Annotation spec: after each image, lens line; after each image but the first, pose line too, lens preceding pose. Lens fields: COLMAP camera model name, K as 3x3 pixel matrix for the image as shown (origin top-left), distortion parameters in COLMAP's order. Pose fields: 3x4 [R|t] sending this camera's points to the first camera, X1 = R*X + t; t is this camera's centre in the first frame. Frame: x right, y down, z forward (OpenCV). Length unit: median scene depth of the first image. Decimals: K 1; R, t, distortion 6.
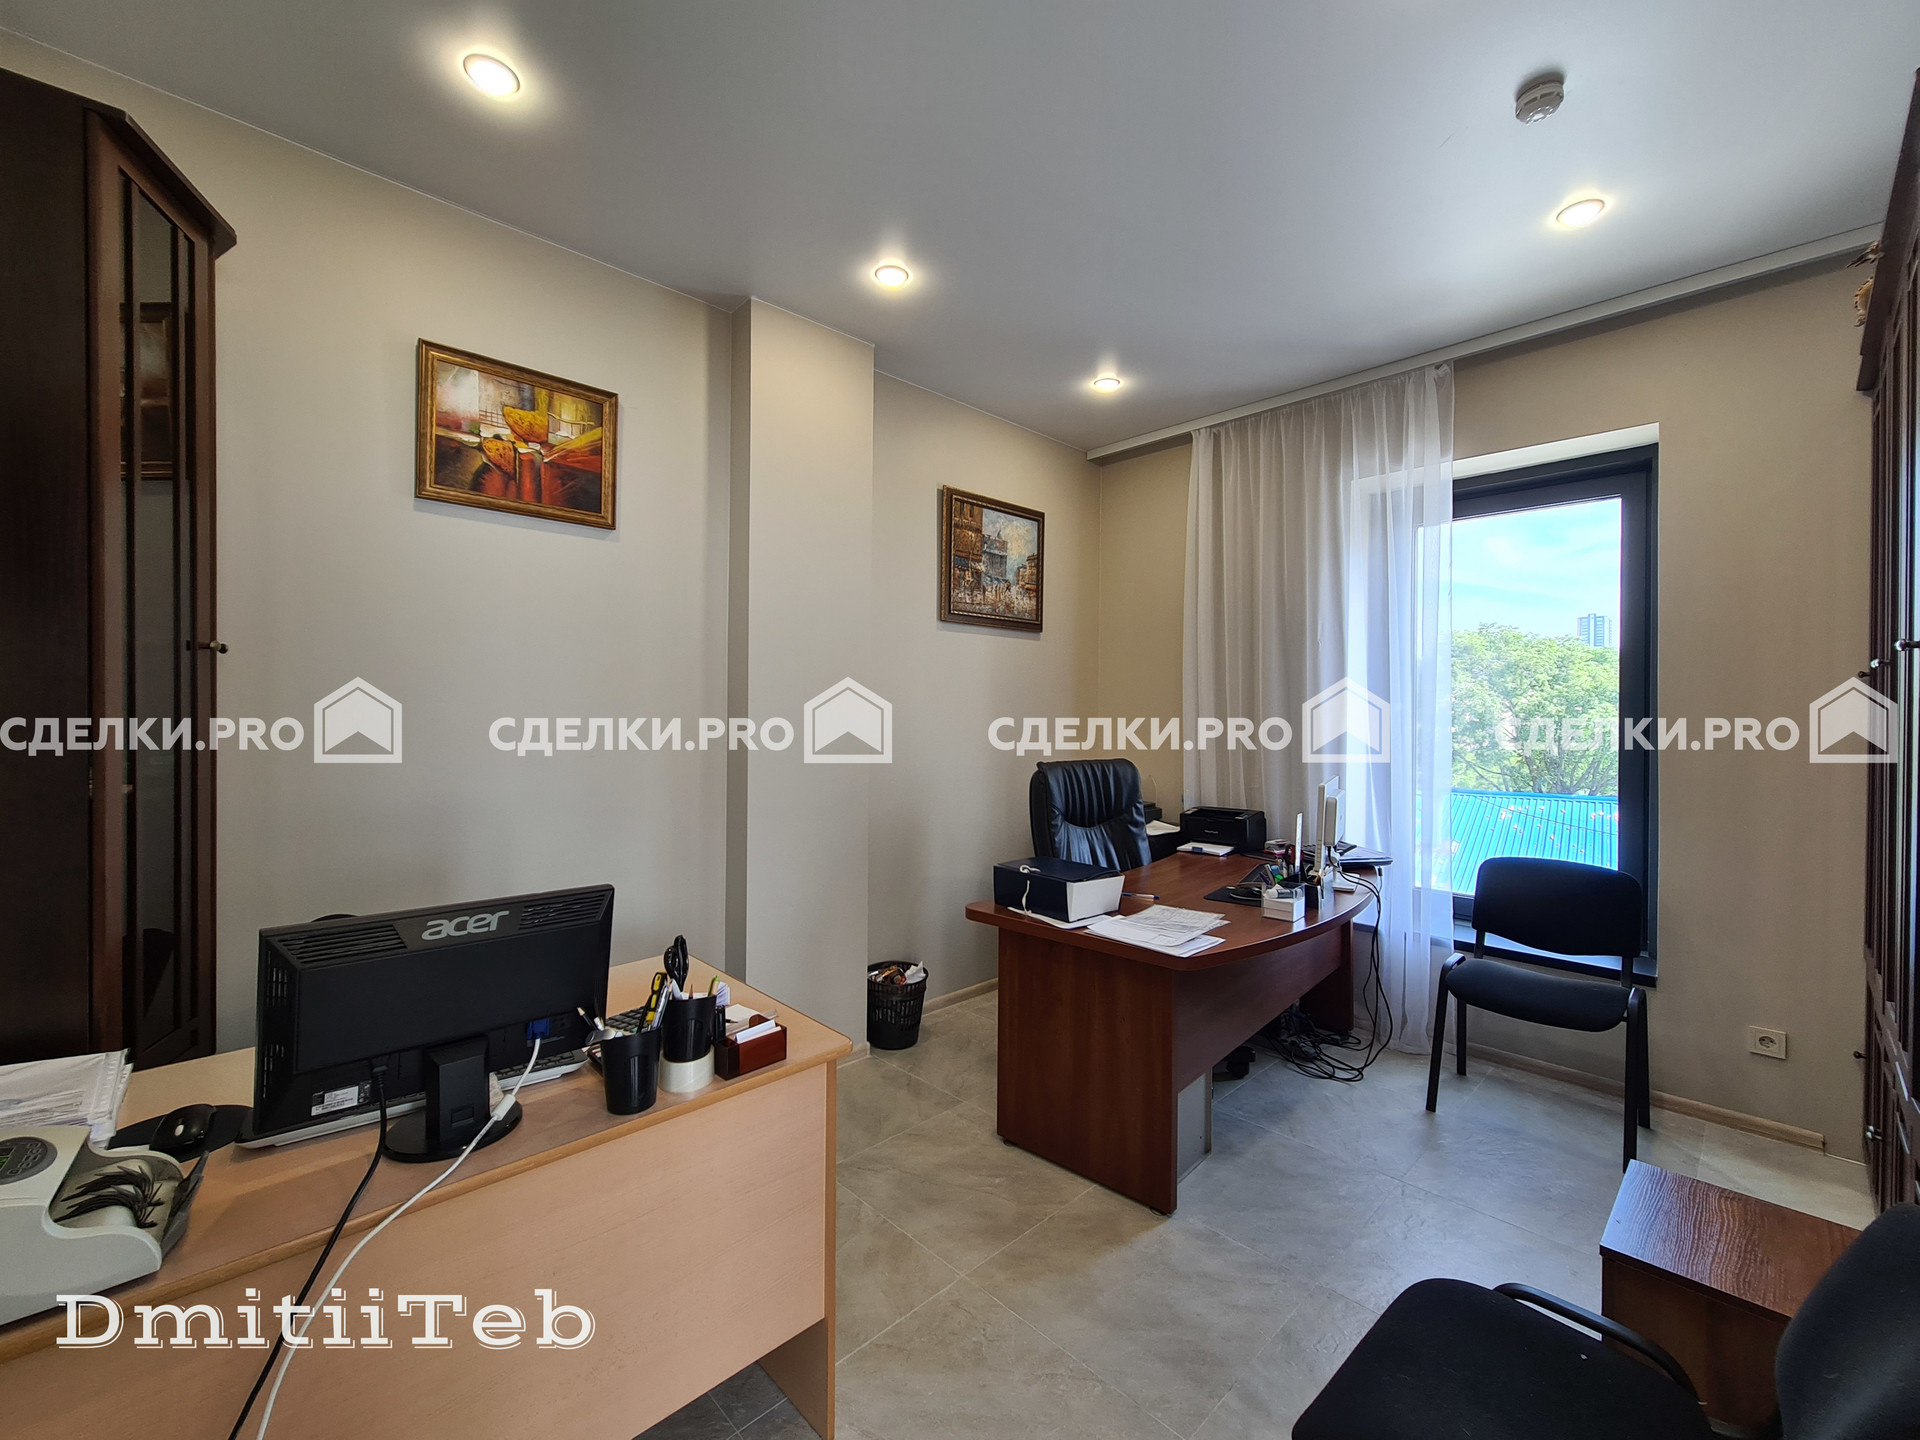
lens RADIAL K [[794.0, 0, 958.1], [0, 794.0, 712.3], [0, 0, 1]] dist [0.003643, -0.000979]
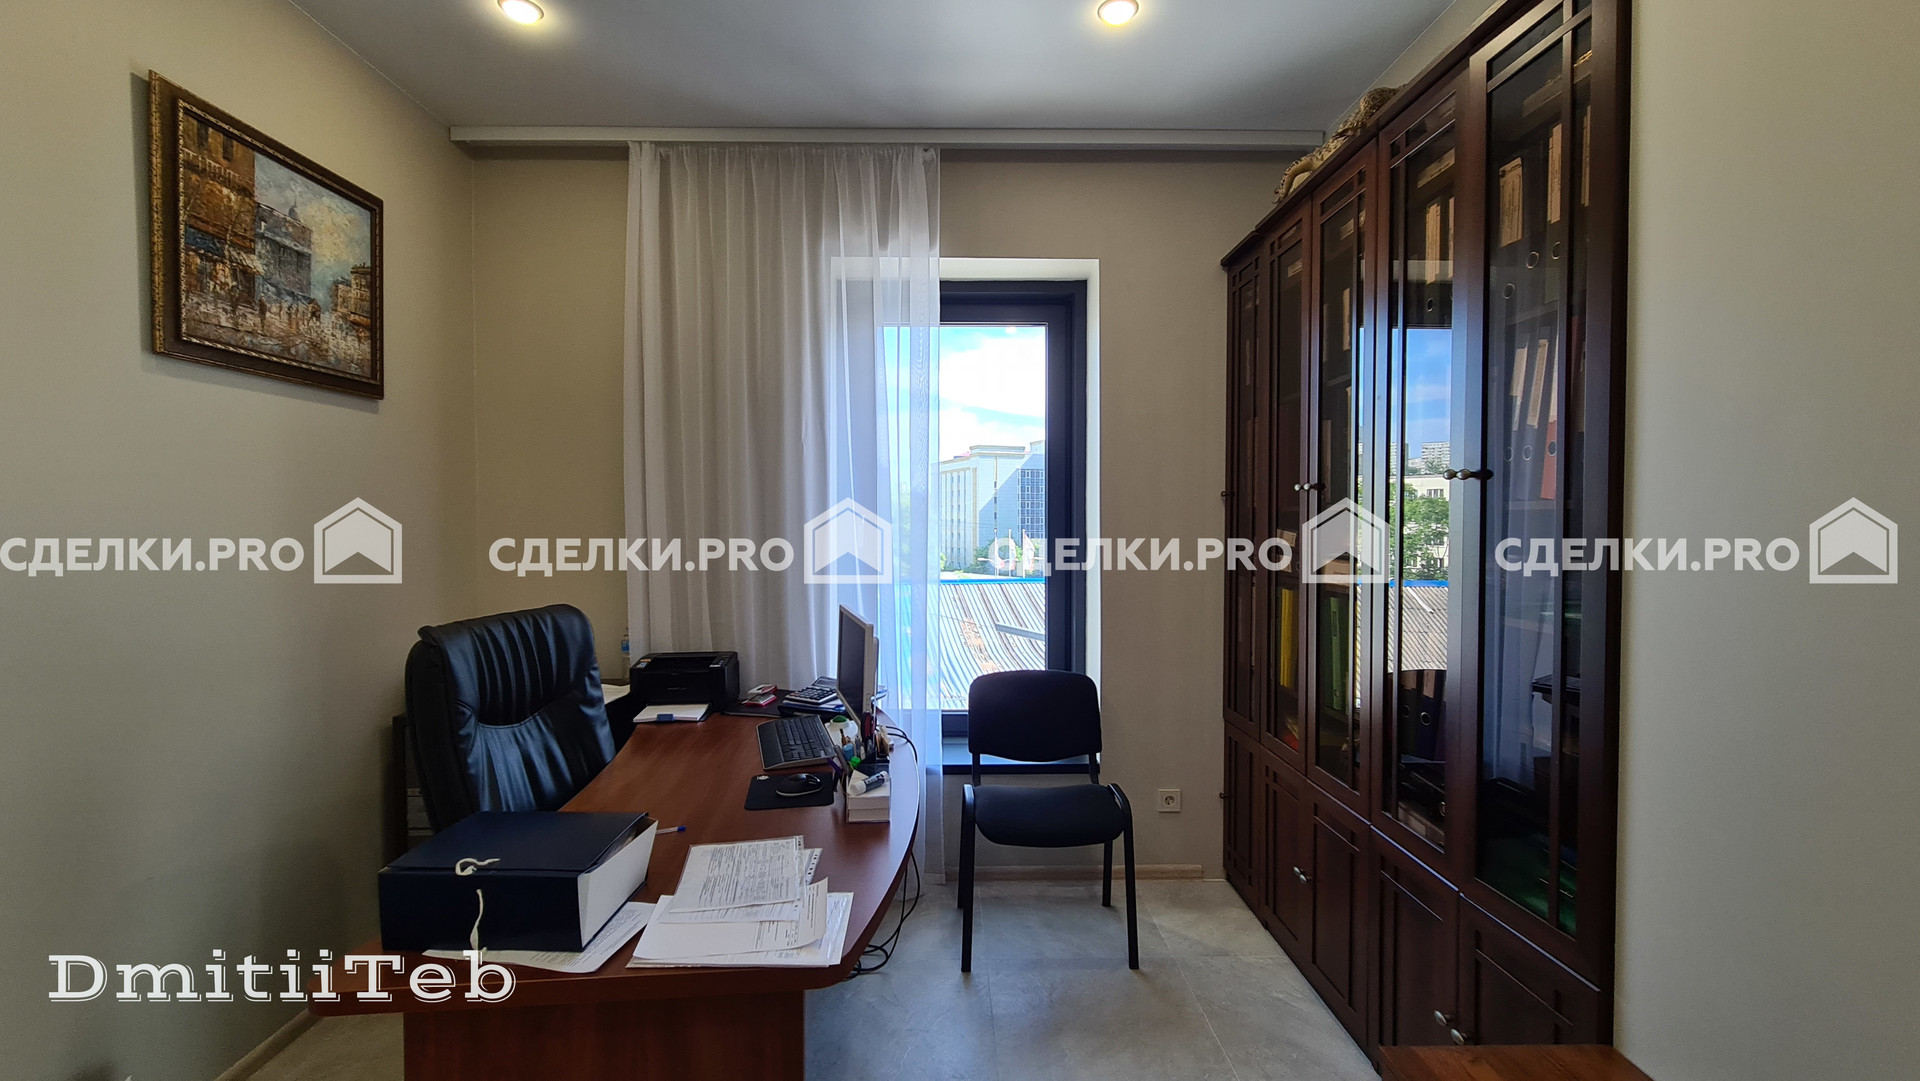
lens RADIAL K [[792.6, 0, 958.4], [0, 792.6, 534.8], [0, 0, 1]] dist [0.005415, -0.000666]
pose [[0.684720, -0.025254, 0.728368, -0.041658], [0.005309, 0.999546, 0.029665, -0.015377], [-0.728787, -0.016445, 0.684543, 0.297508]]
